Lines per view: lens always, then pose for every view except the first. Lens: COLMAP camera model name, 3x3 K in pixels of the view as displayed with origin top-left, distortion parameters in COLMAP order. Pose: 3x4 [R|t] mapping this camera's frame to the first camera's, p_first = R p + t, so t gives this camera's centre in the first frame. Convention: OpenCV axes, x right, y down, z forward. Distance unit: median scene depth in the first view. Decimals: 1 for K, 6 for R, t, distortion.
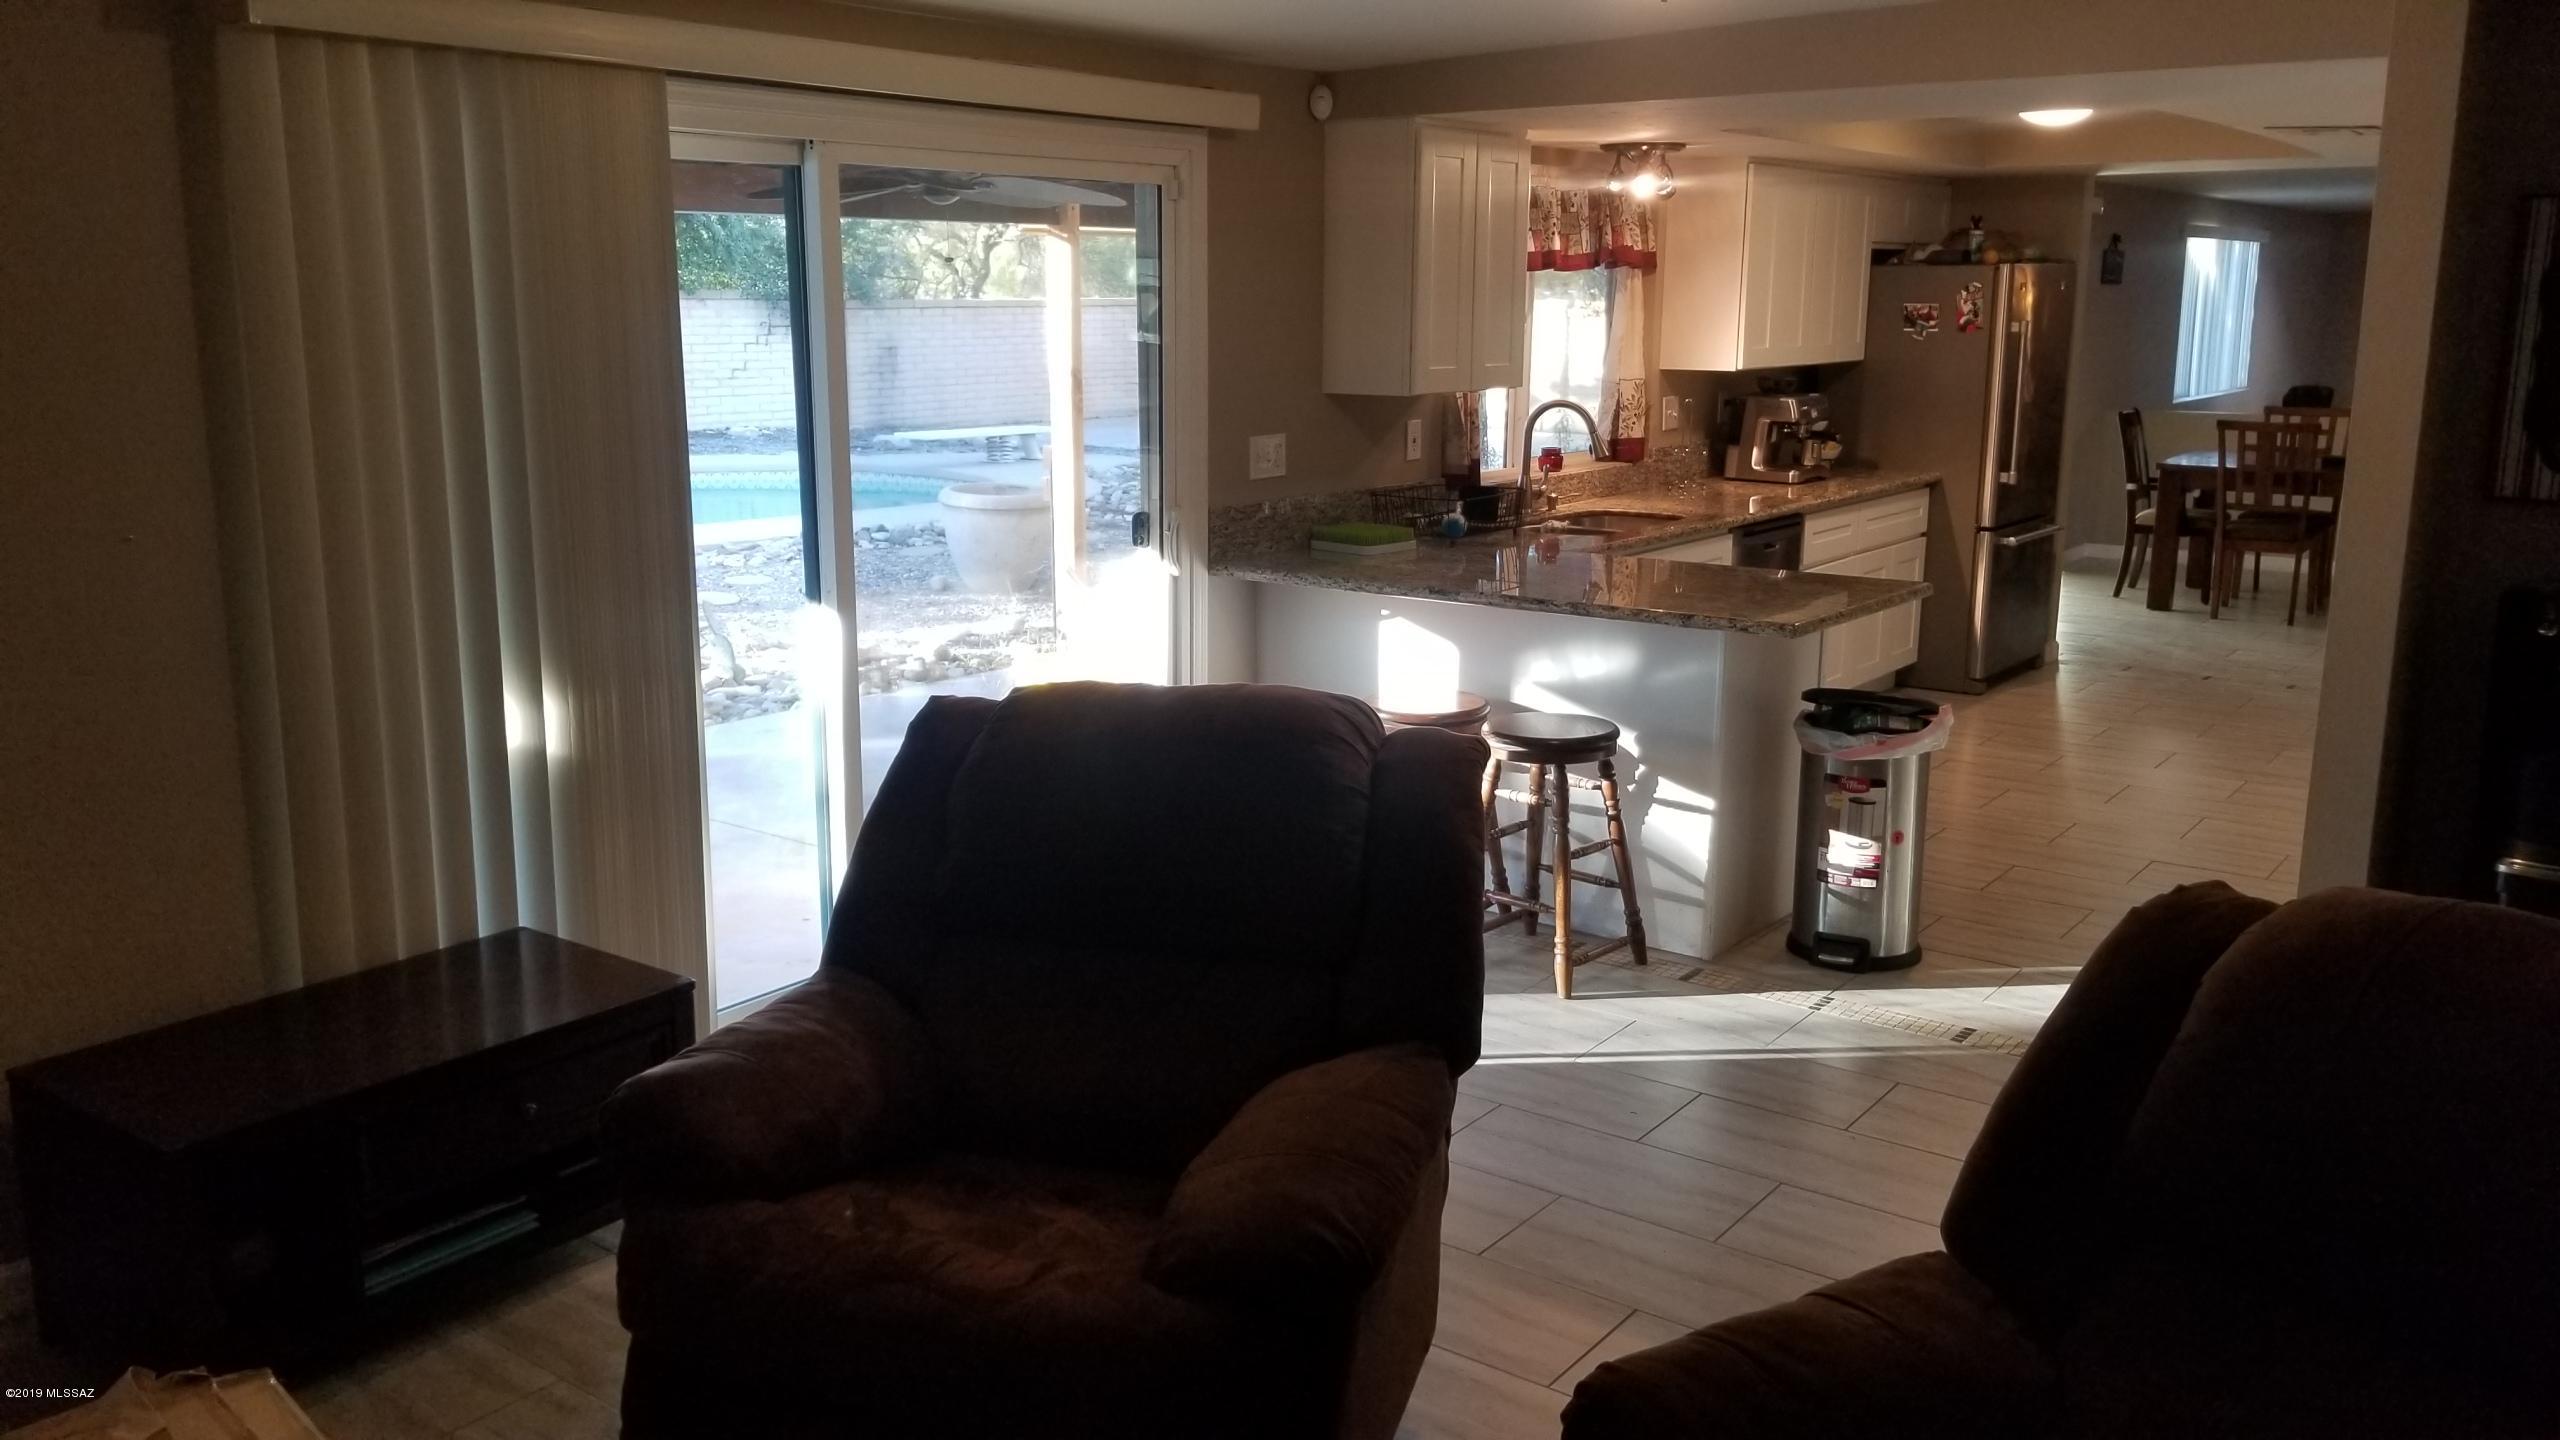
lens RADIAL K [[2006.8, 0, 1266.2], [0, 2006.8, 711.4], [0, 0, 1]] dist [0.101904, -0.204267]
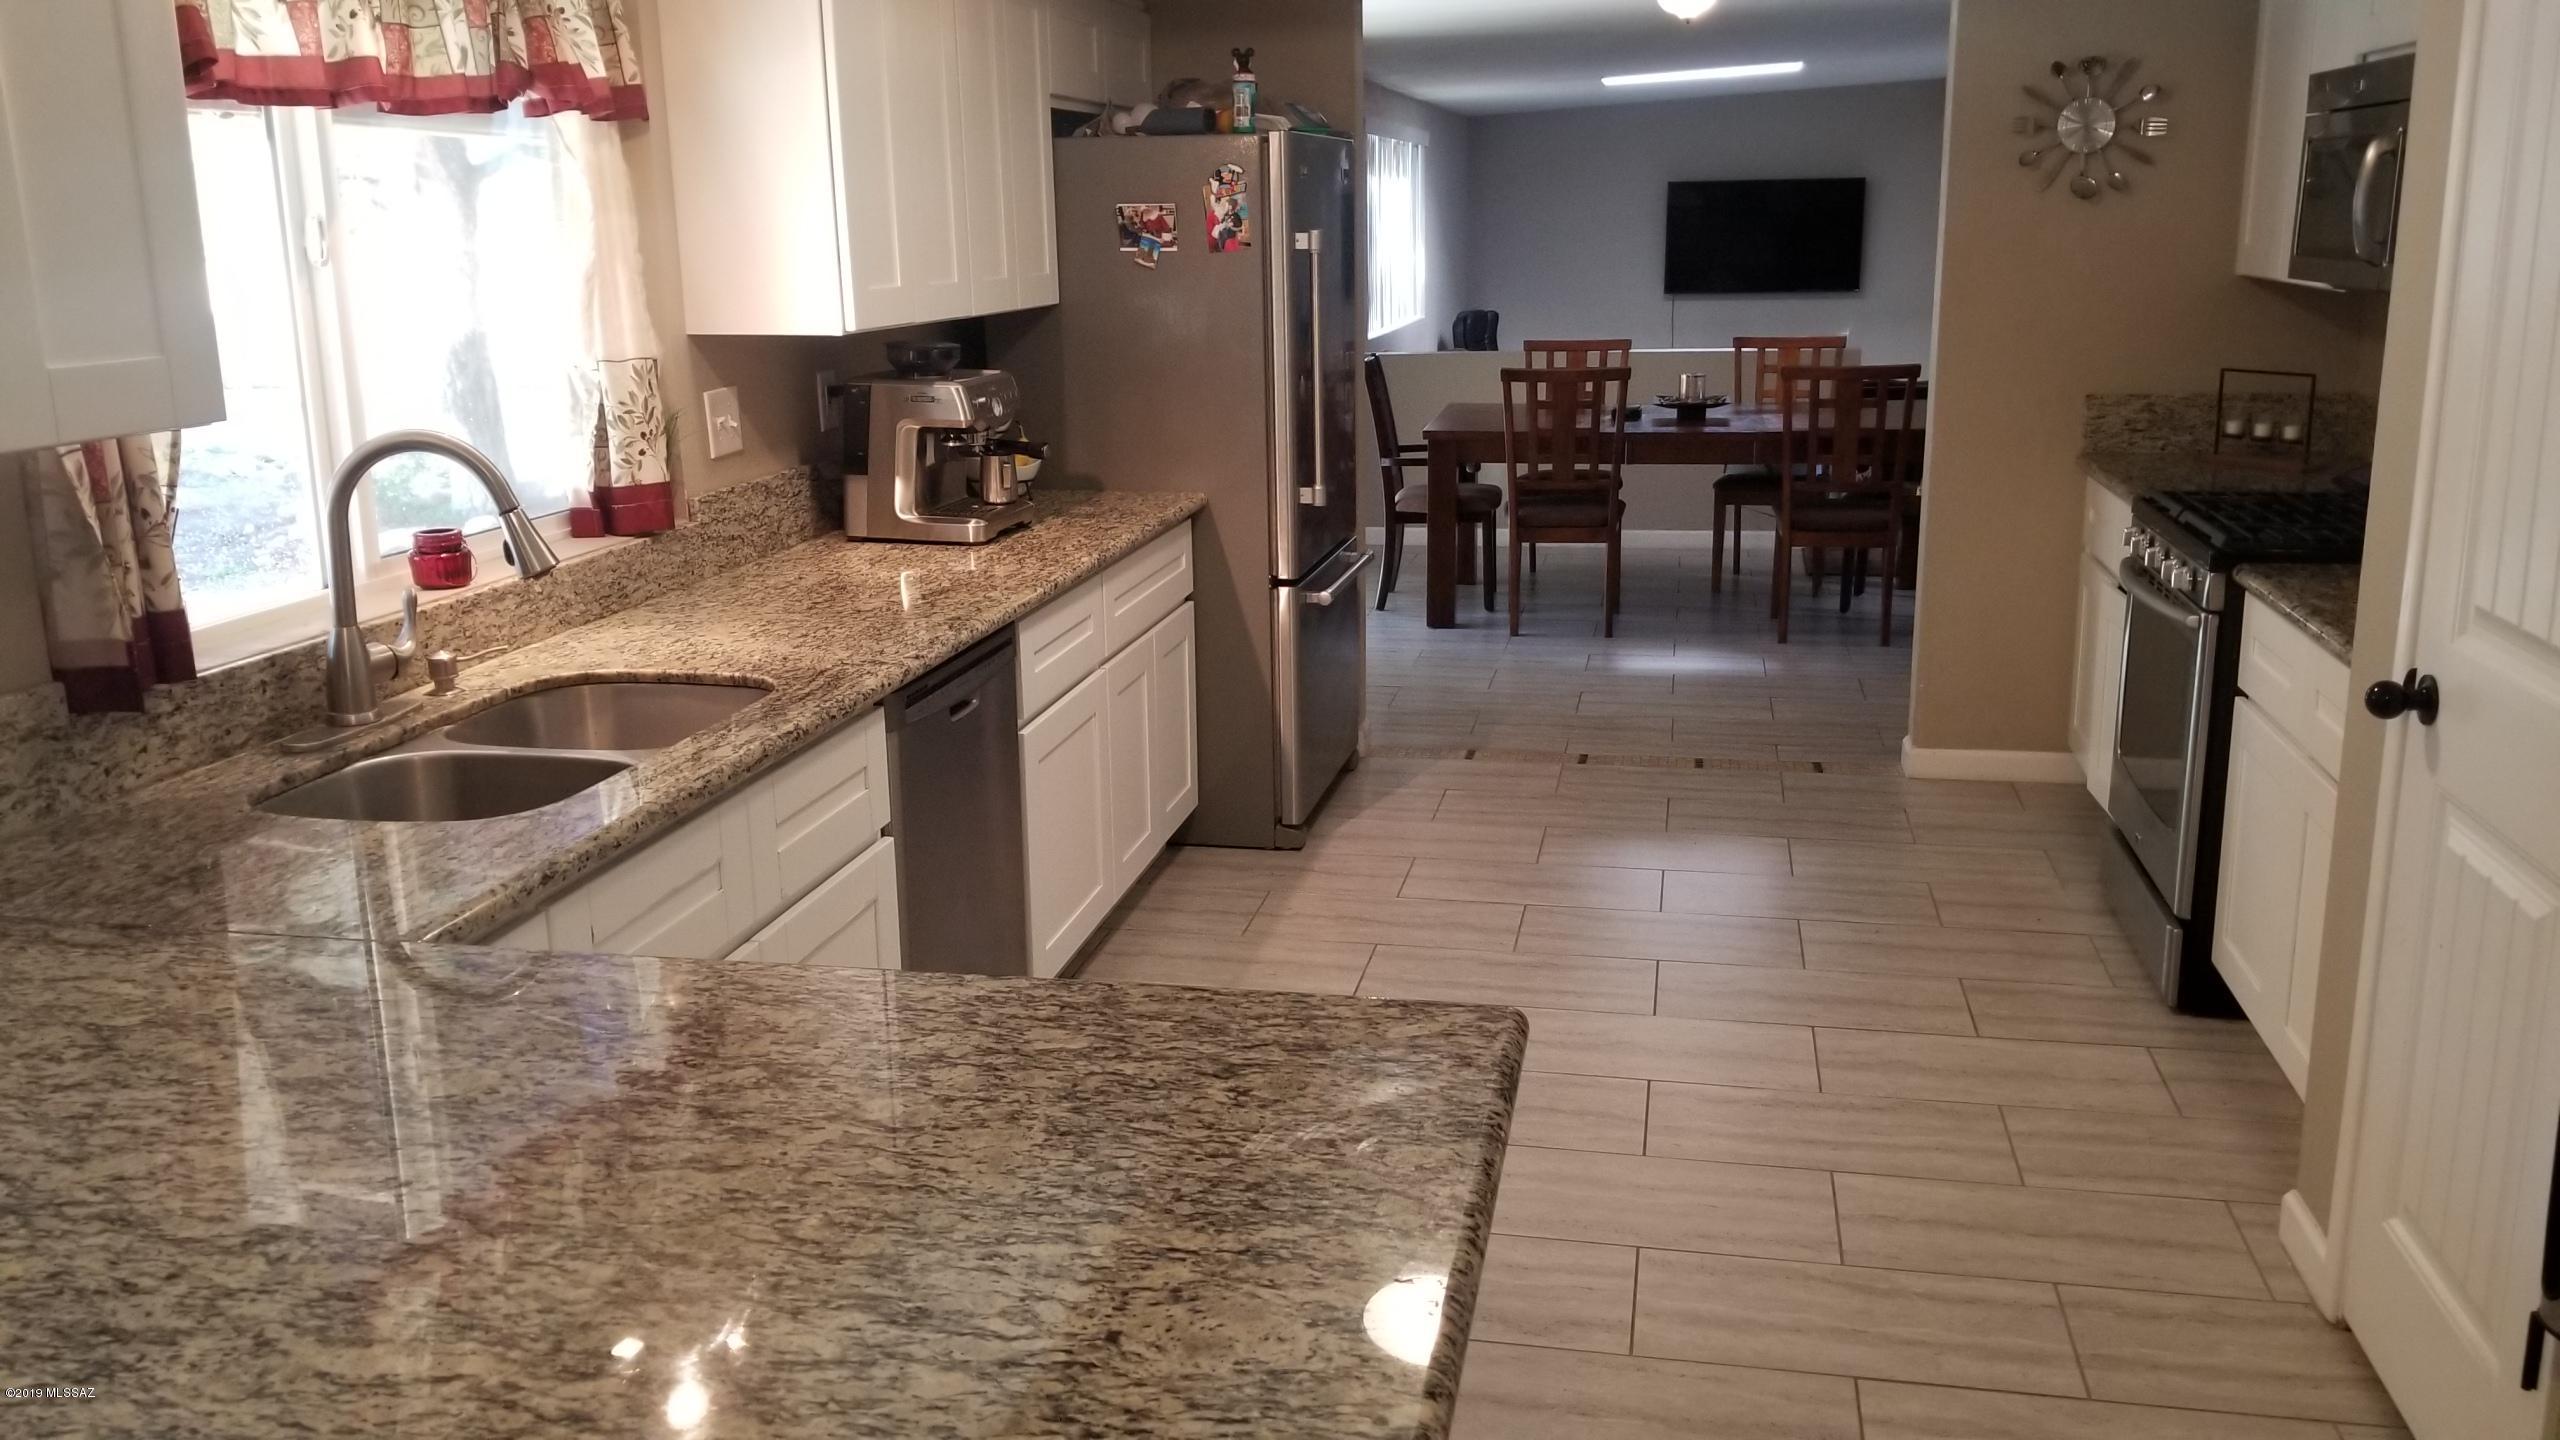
lens RADIAL K [[2006.8, 0, 1266.2], [0, 2006.8, 711.4], [0, 0, 1]] dist [0.101904, -0.204267]
pose [[0.907044, -0.116280, 0.404661, 0.109879], [0.104452, 0.993207, 0.051272, -0.087125], [-0.407874, -0.004238, 0.913028, 0.481475]]
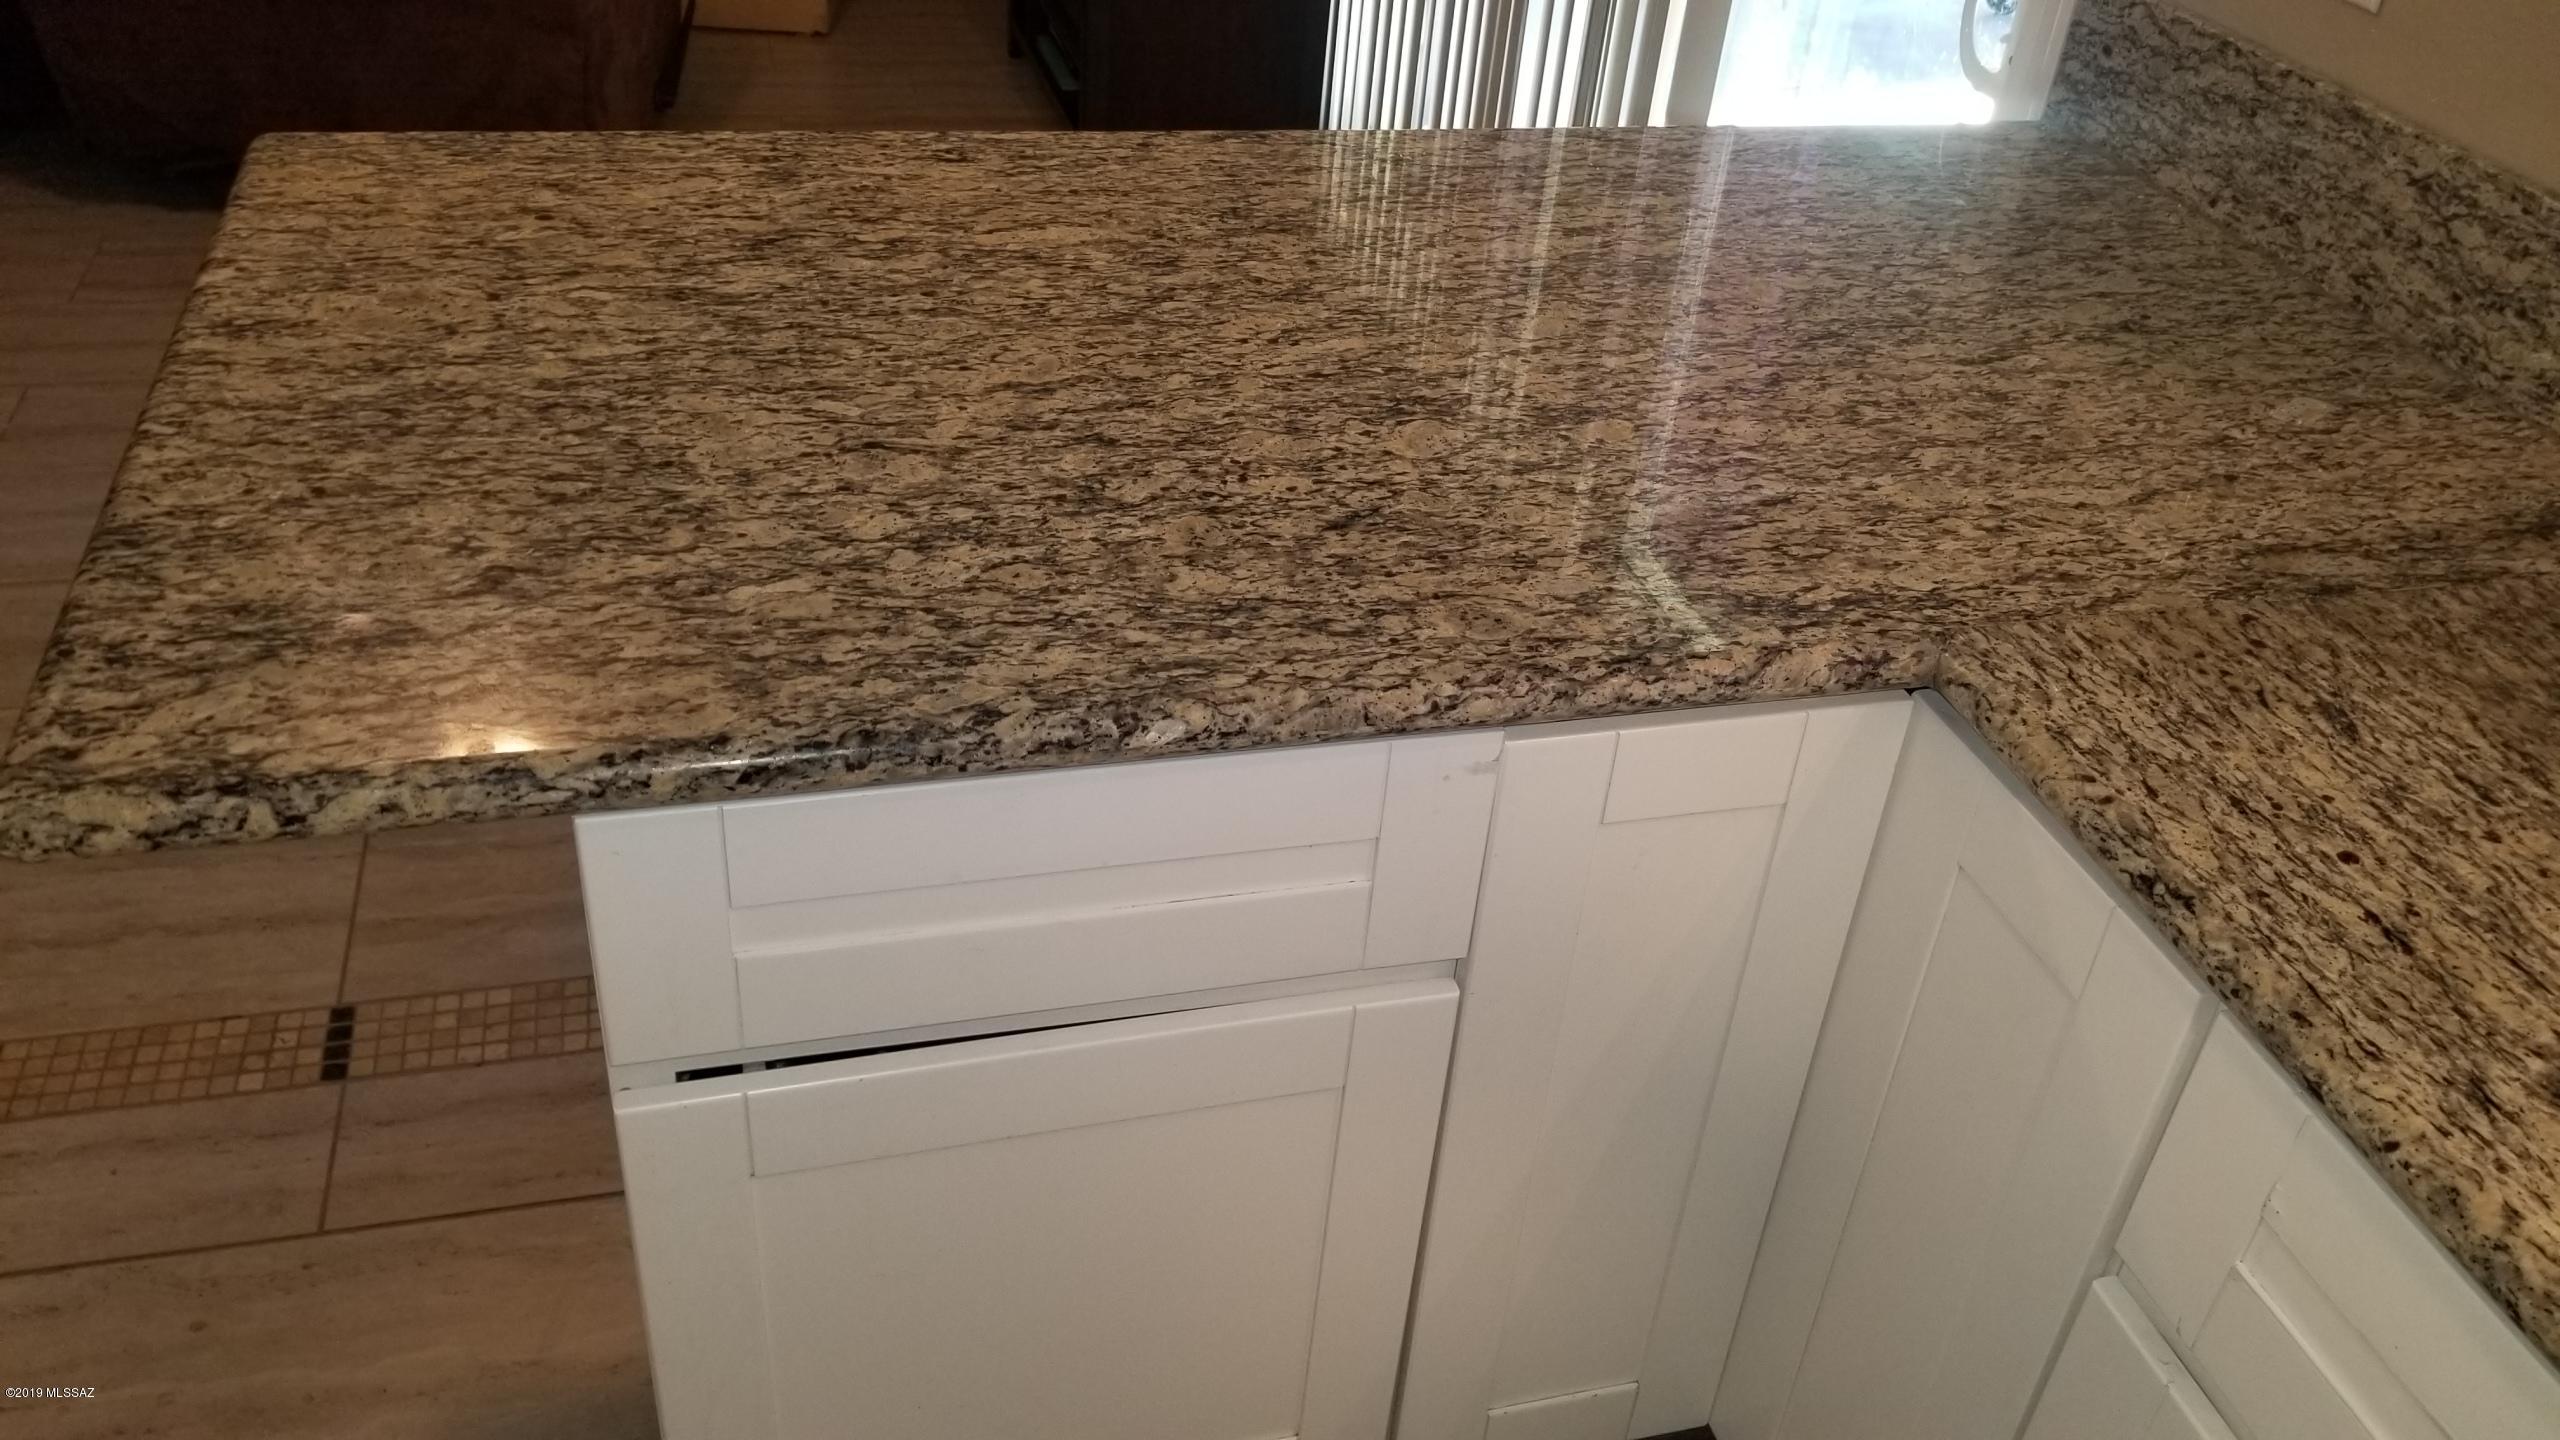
lens RADIAL K [[2006.8, 0, 1266.2], [0, 2006.8, 711.4], [0, 0, 1]] dist [0.101904, -0.204267]
pose [[-0.623998, 0.393121, -0.675338, 0.246905], [-0.246160, 0.721348, 0.647350, -0.139995], [0.741641, 0.570186, -0.353349, 0.756386]]
